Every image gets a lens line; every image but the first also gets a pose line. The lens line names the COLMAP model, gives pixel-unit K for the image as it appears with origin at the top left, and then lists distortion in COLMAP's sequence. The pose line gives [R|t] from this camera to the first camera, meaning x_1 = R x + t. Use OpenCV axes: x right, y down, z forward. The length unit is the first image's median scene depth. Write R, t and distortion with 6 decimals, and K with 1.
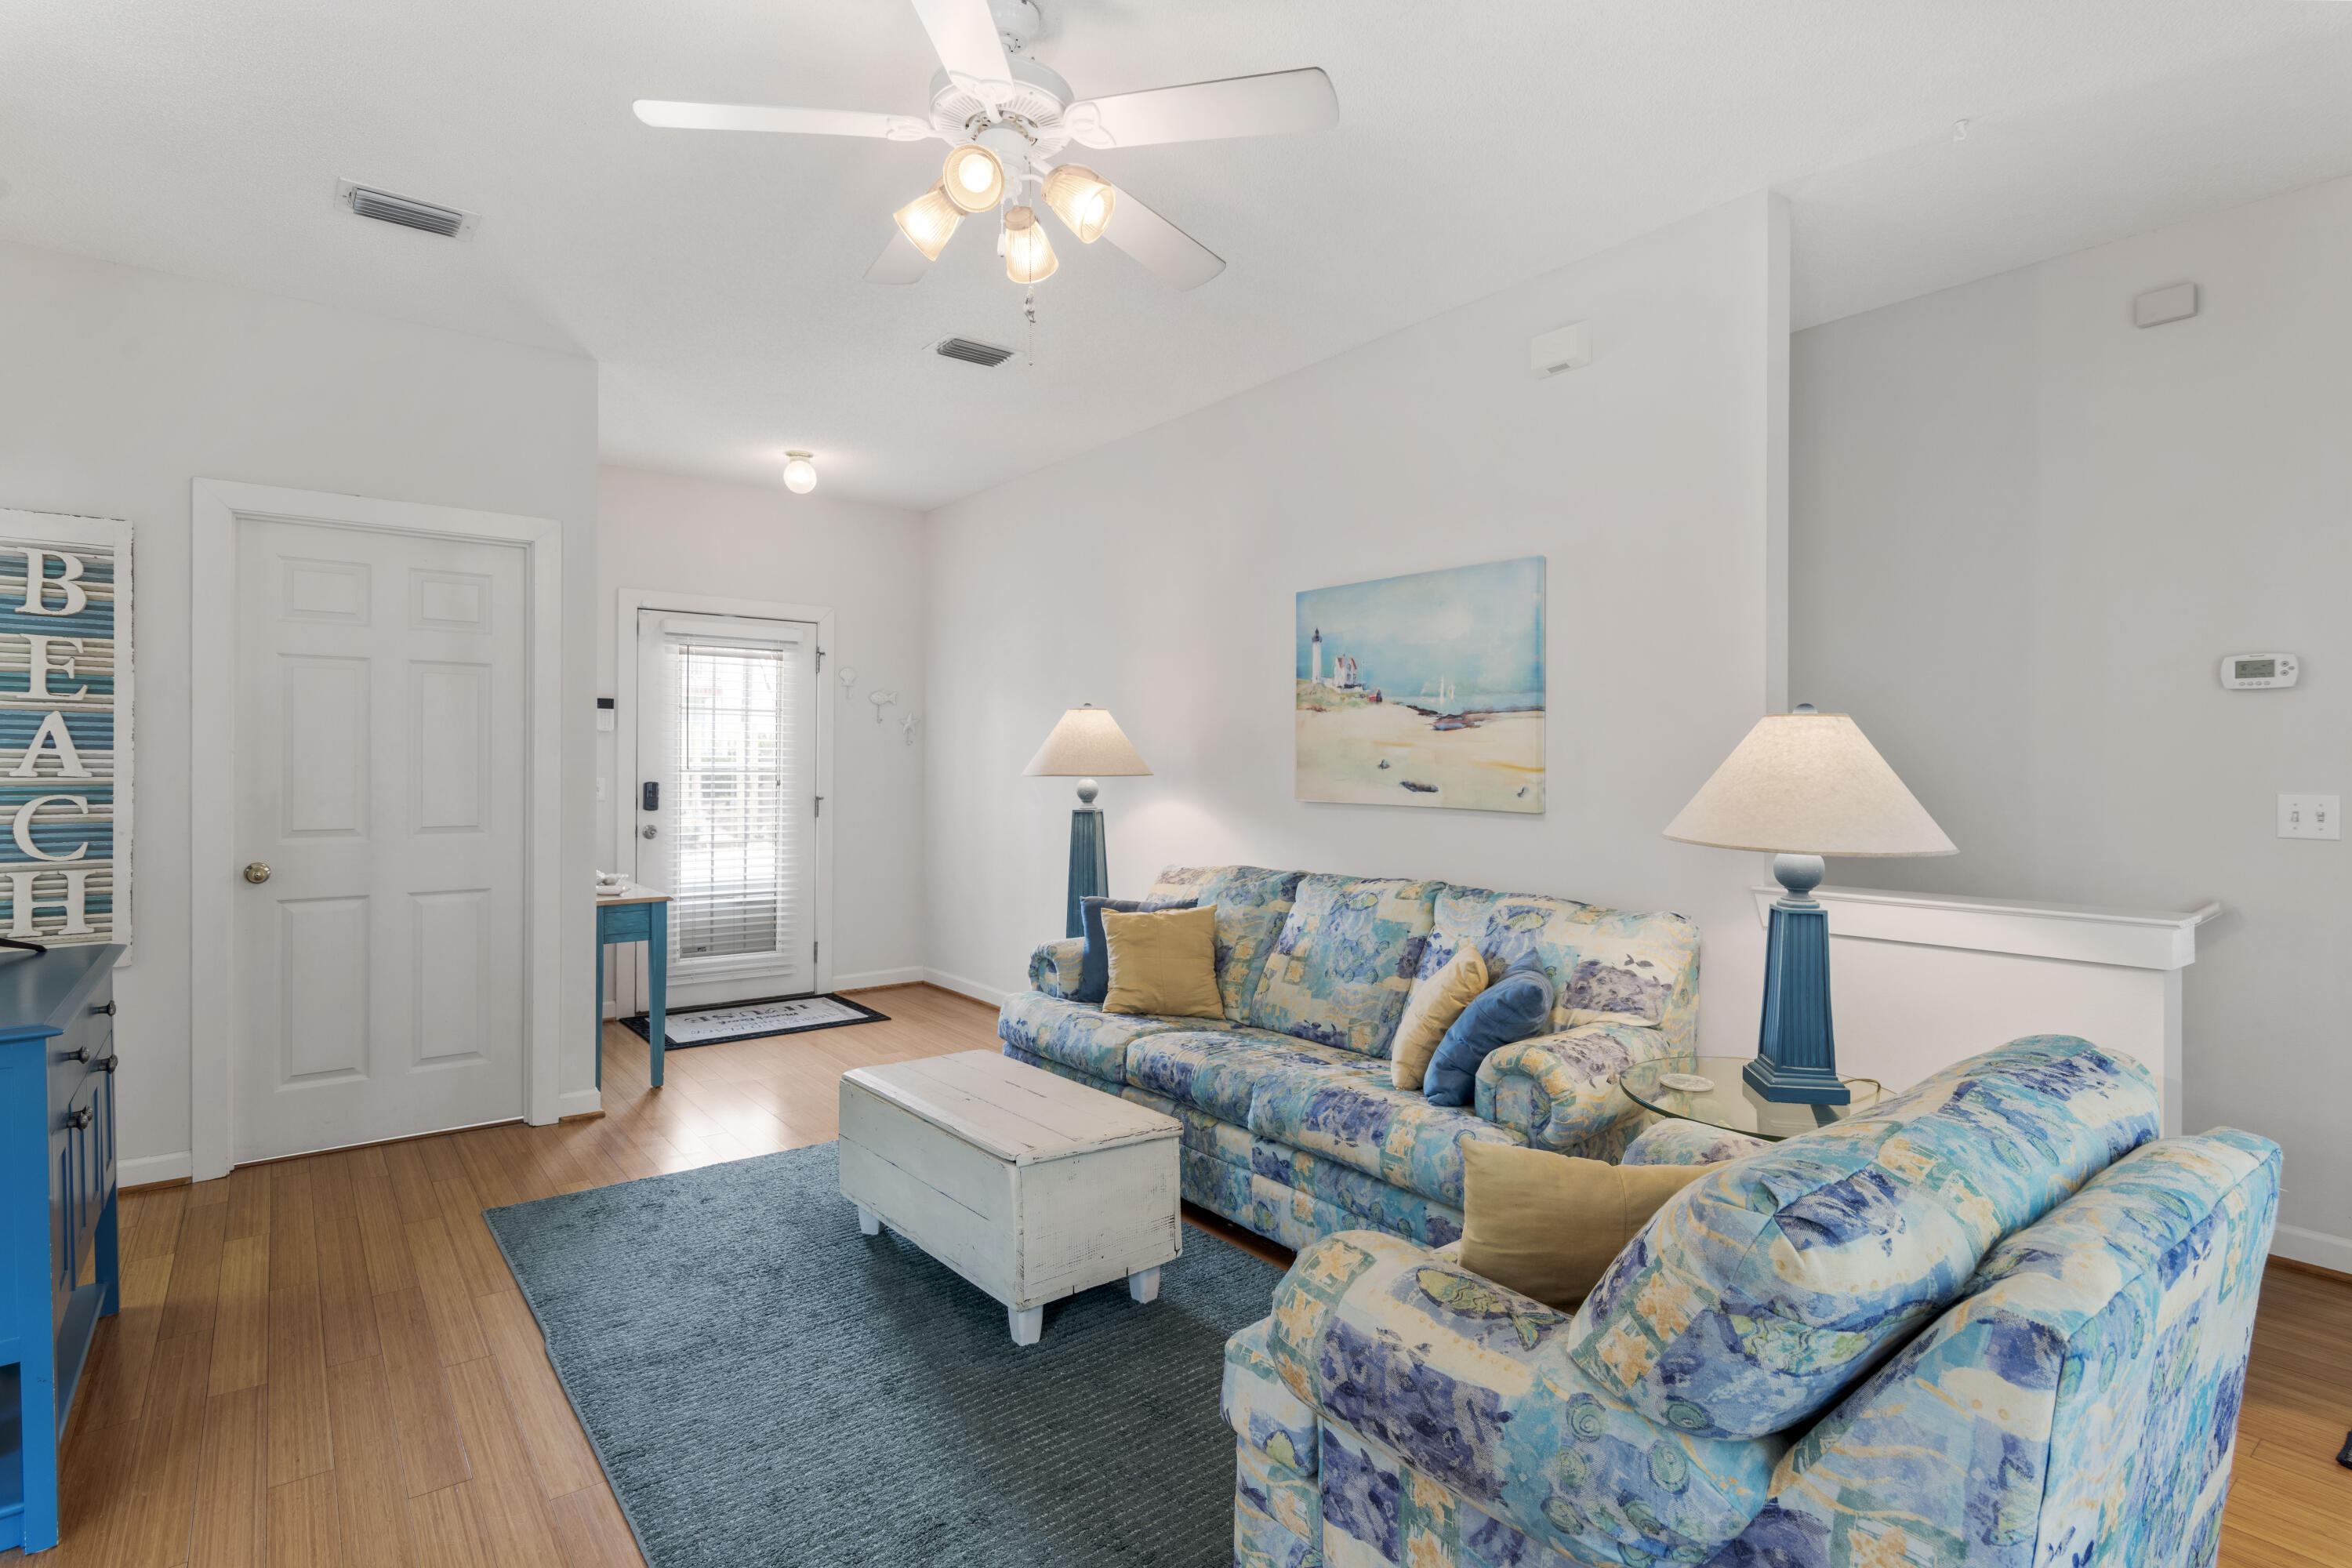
lens RADIAL K [[1153.9, 0, 1190.3], [0, 1153.9, 779.6], [0, 0, 1]] dist [0.001368, -0.000733]
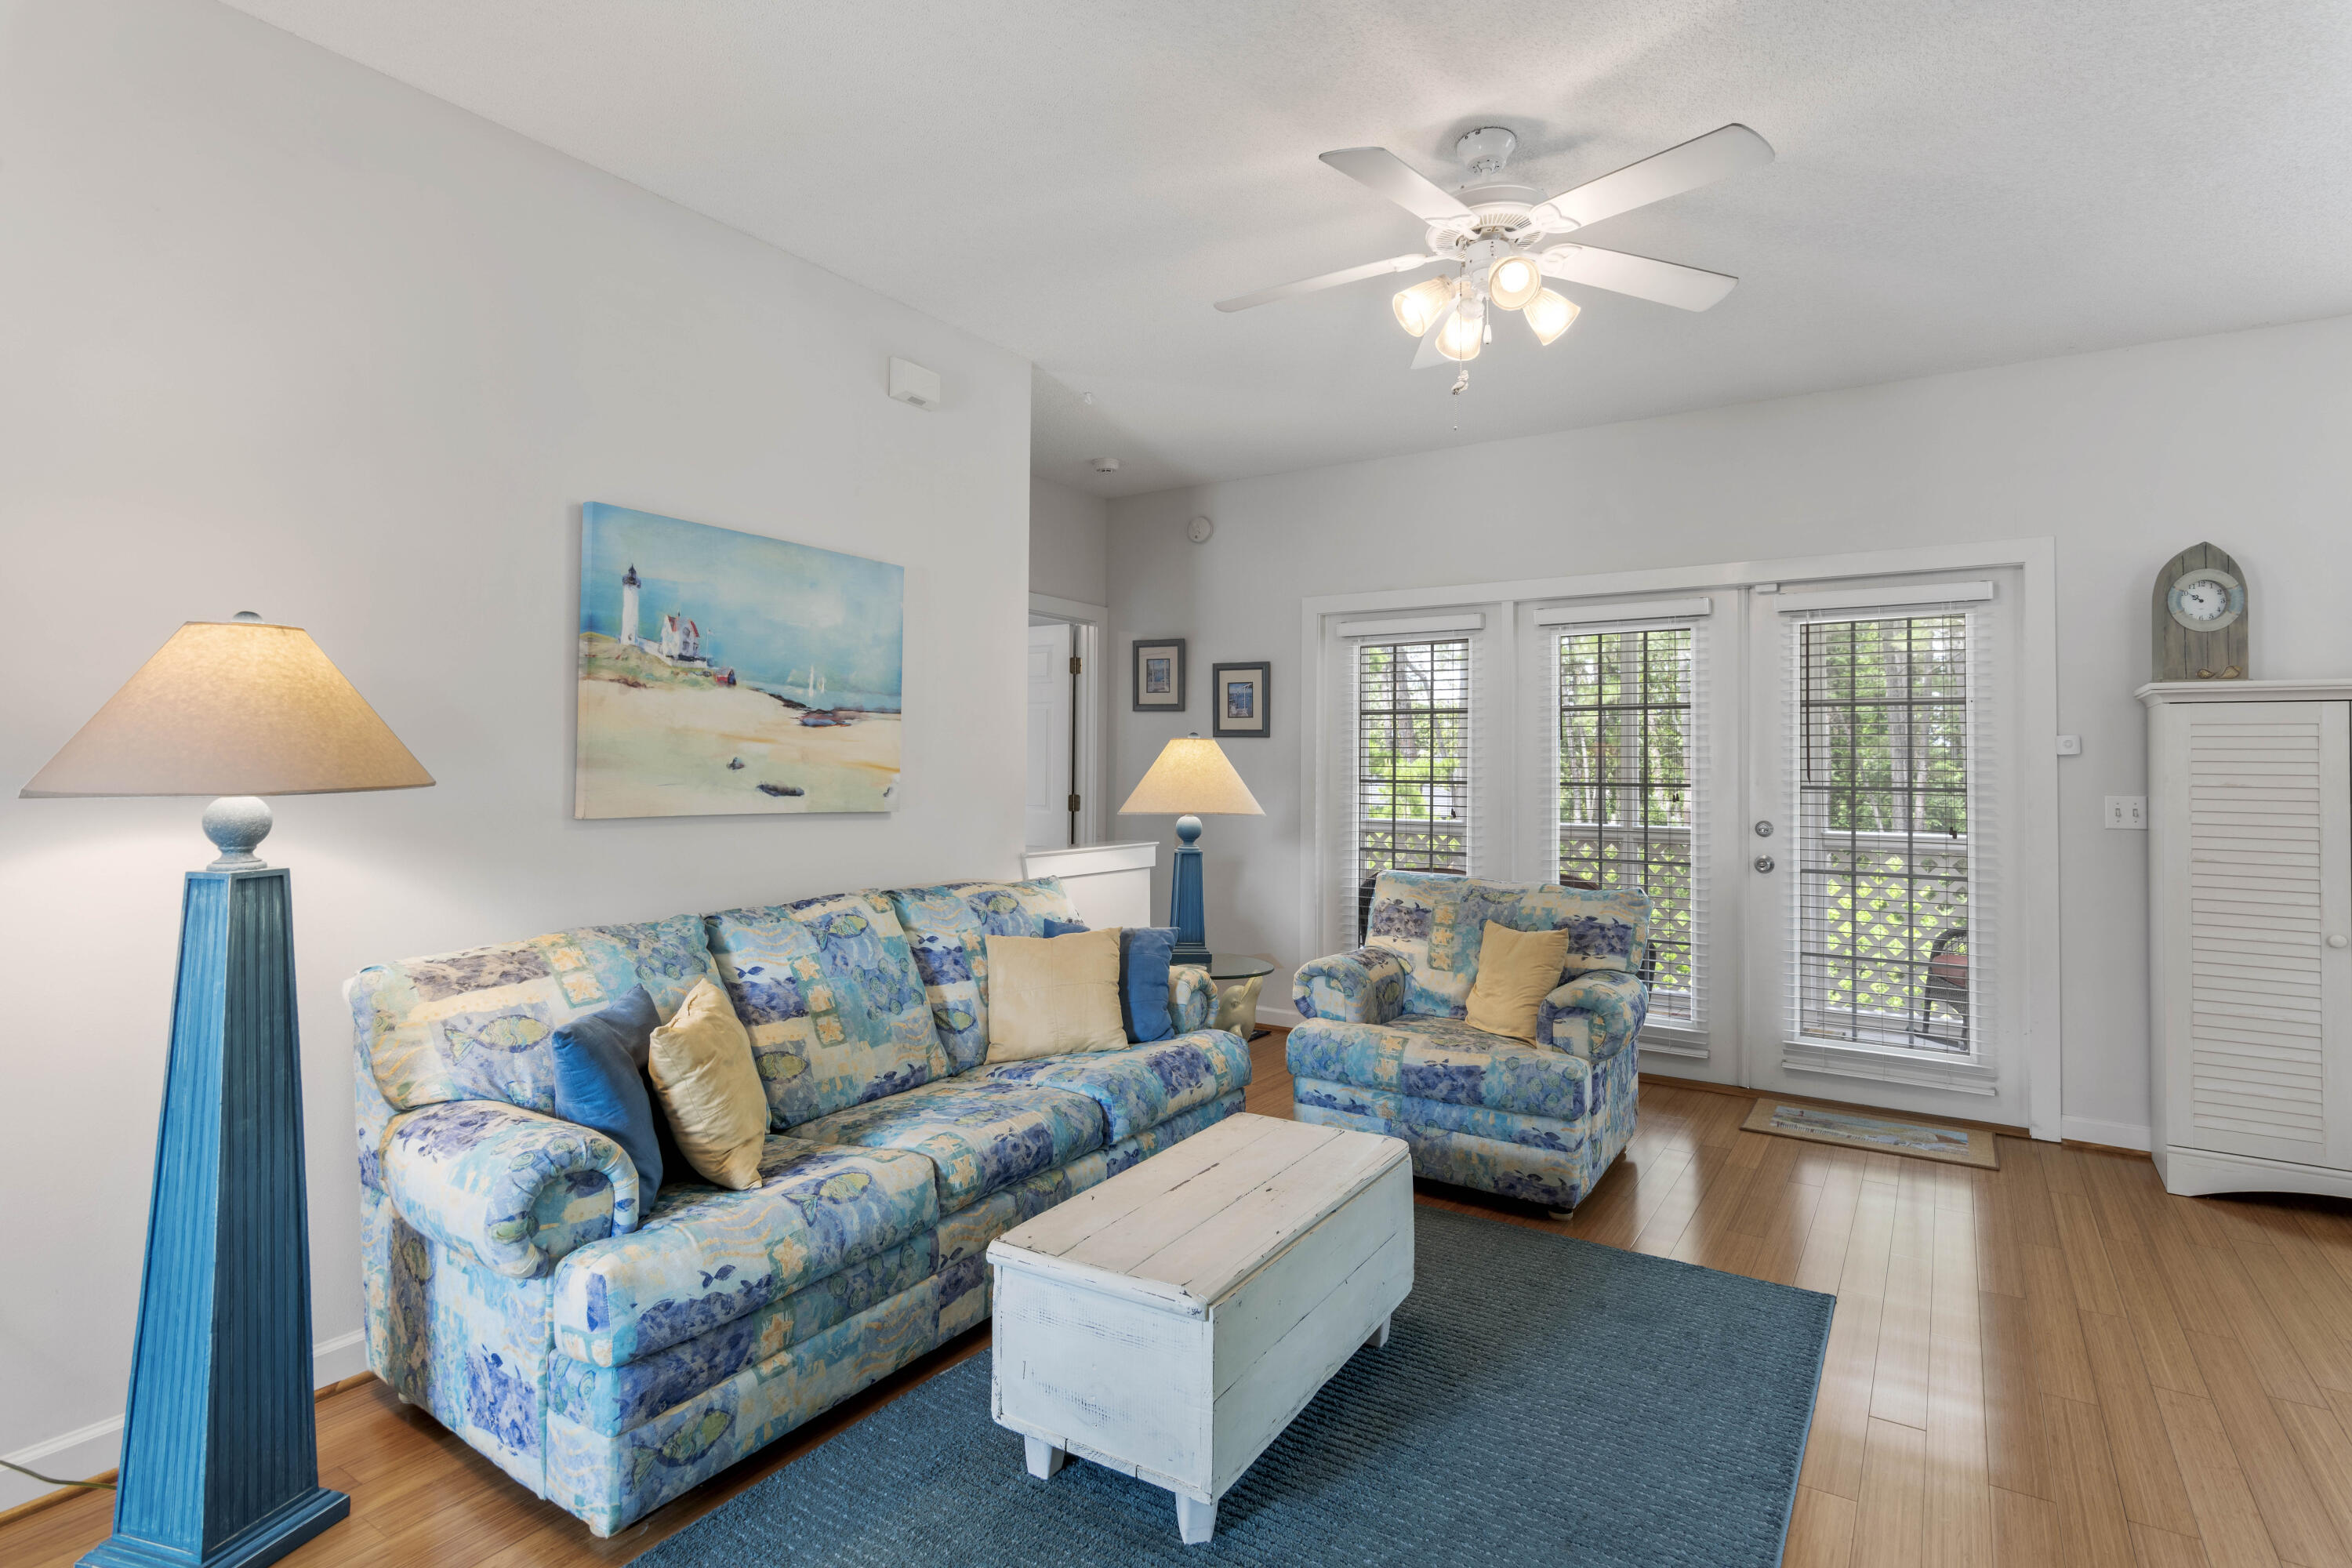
lens RADIAL K [[1177.4, 0, 1166.5], [0, 1177.4, 734.0], [0, 0, 1]] dist [0.000600, 0.000171]
pose [[-0.310644, 0.024039, 0.950222, -0.796819], [0.003321, 0.999702, -0.024205, -0.014767], [-0.950521, -0.004364, -0.310631, 1.106772]]
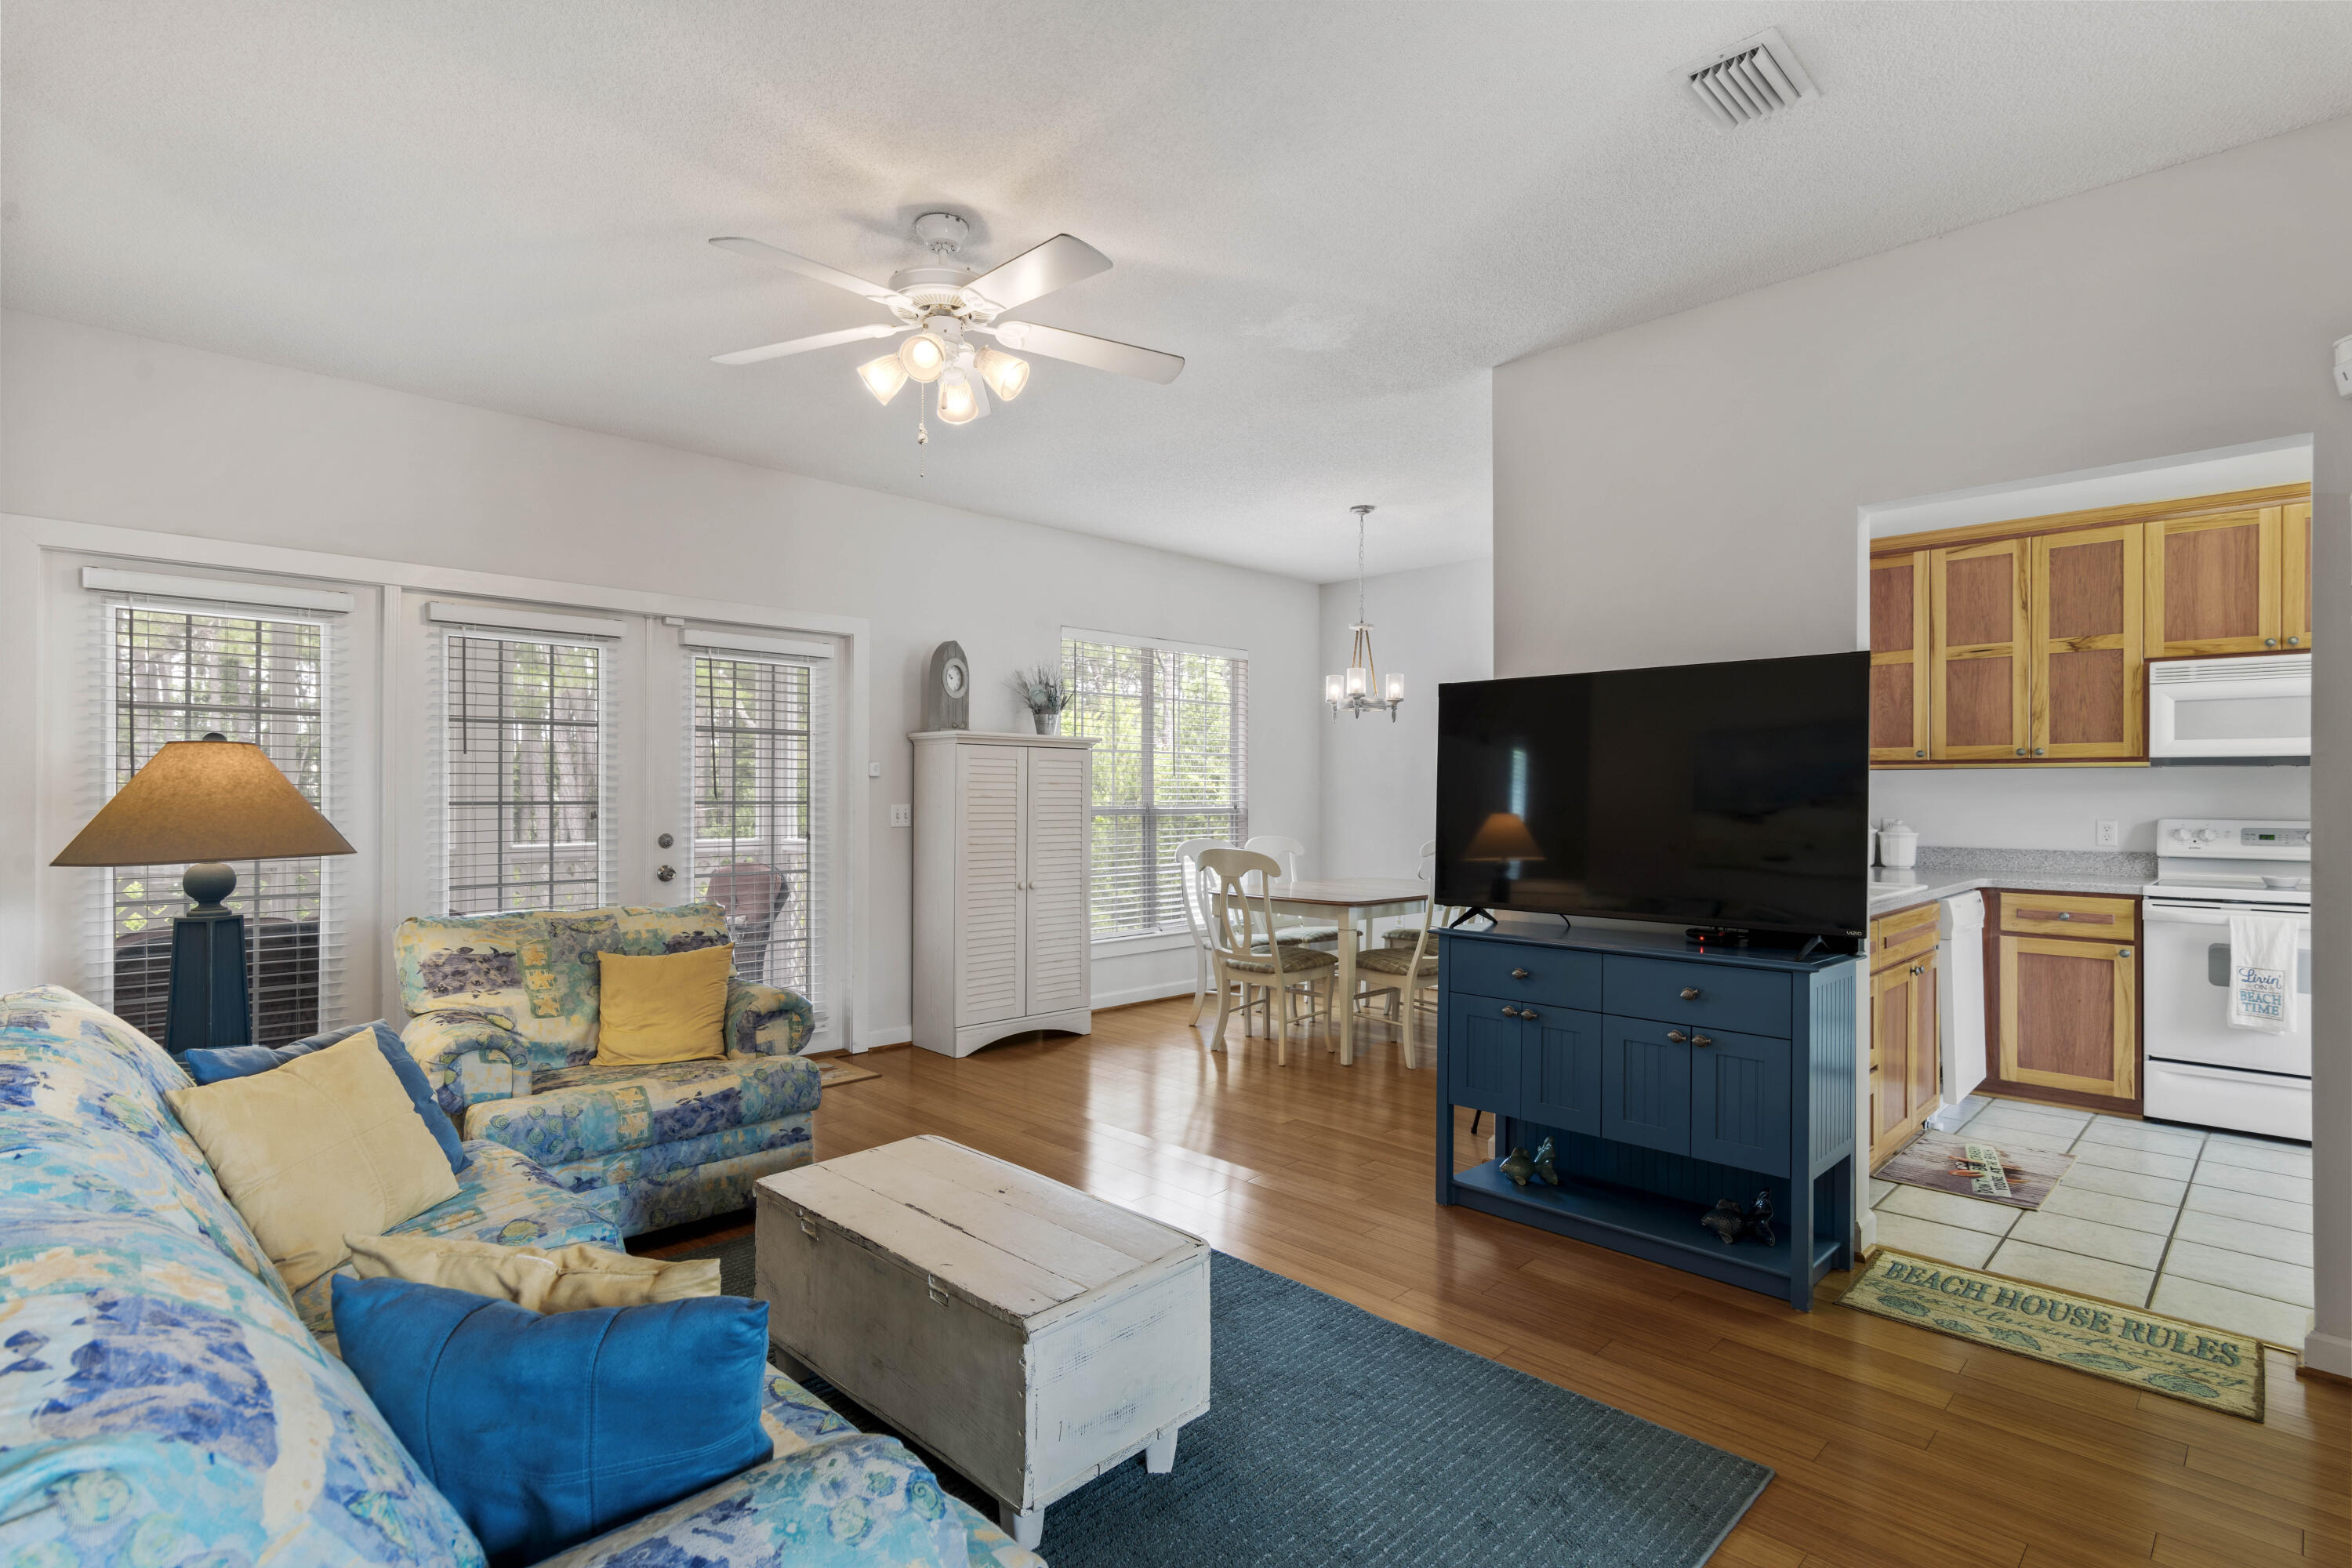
lens RADIAL K [[1134.1, 0, 1180.6], [0, 1134.1, 790.1], [0, 0, 1]] dist [0.000545, -0.000410]
pose [[-0.993225, -0.004585, -0.116117, -0.191535], [-0.005783, 0.999933, 0.009983, -0.018519], [0.116063, 0.010587, -0.993185, 1.528037]]
